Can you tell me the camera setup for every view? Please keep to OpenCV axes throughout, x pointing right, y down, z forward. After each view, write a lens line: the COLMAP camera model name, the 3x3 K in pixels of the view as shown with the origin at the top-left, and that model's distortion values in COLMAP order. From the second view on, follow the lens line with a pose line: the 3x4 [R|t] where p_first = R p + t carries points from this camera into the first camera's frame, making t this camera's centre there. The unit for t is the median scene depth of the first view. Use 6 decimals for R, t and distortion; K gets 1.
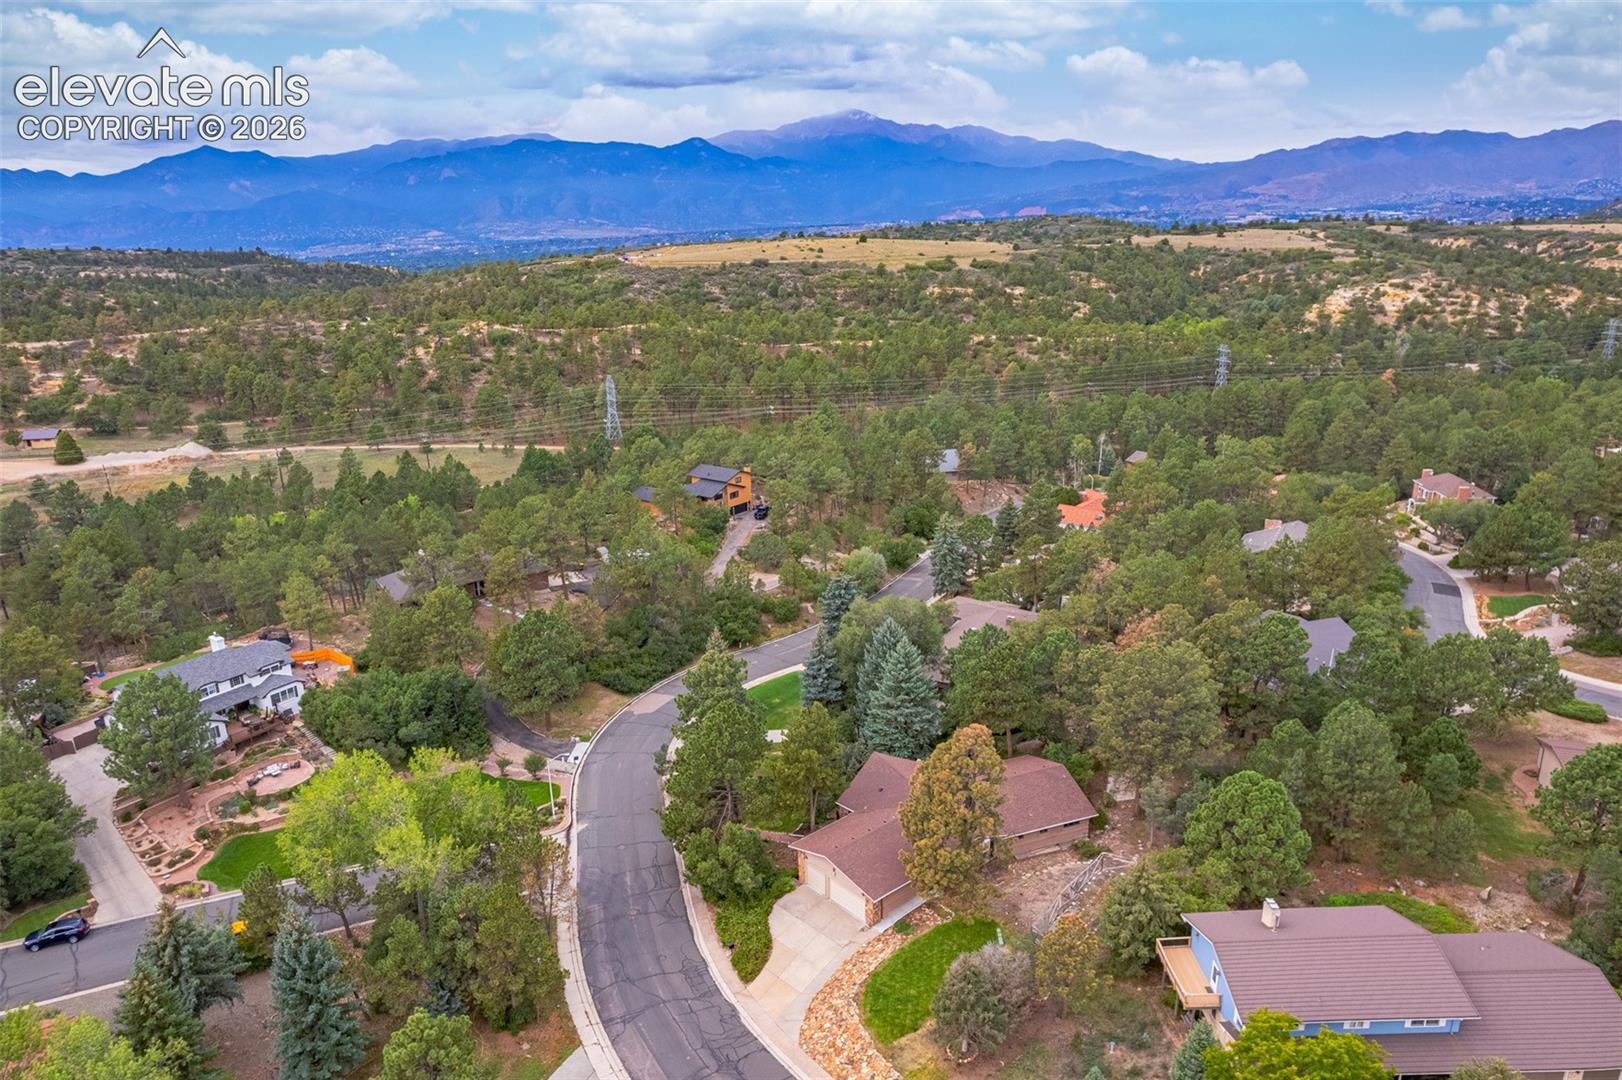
lens RADIAL K [[1061.4, 0, 812.0], [0, 1061.4, 540.5], [0, 0, 1]] dist [-0.025309, 0.000390]
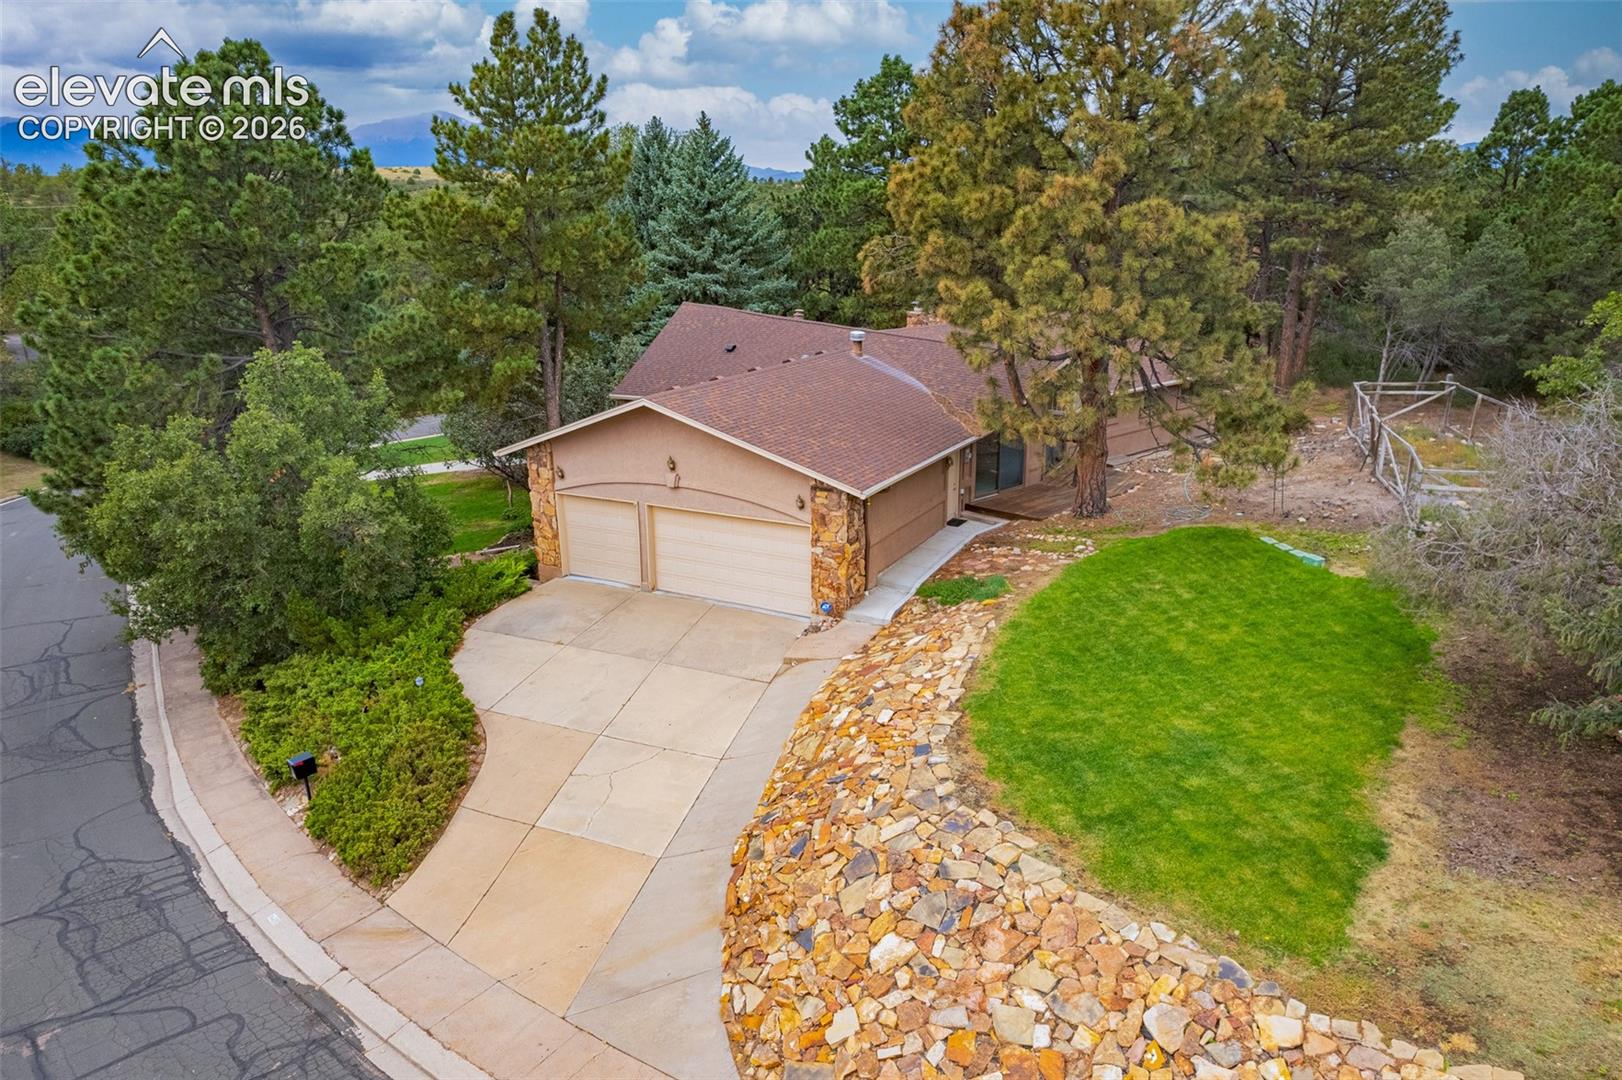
lens RADIAL K [[1061.4, 0, 810.0], [0, 1061.4, 541.7], [0, 0, 1]] dist [-0.025309, 0.000390]
pose [[0.937342, -0.100962, 0.333462, -0.044256], [0.102945, 0.994617, 0.011768, 0.347749], [-0.332855, 0.023298, 0.942690, 0.750752]]
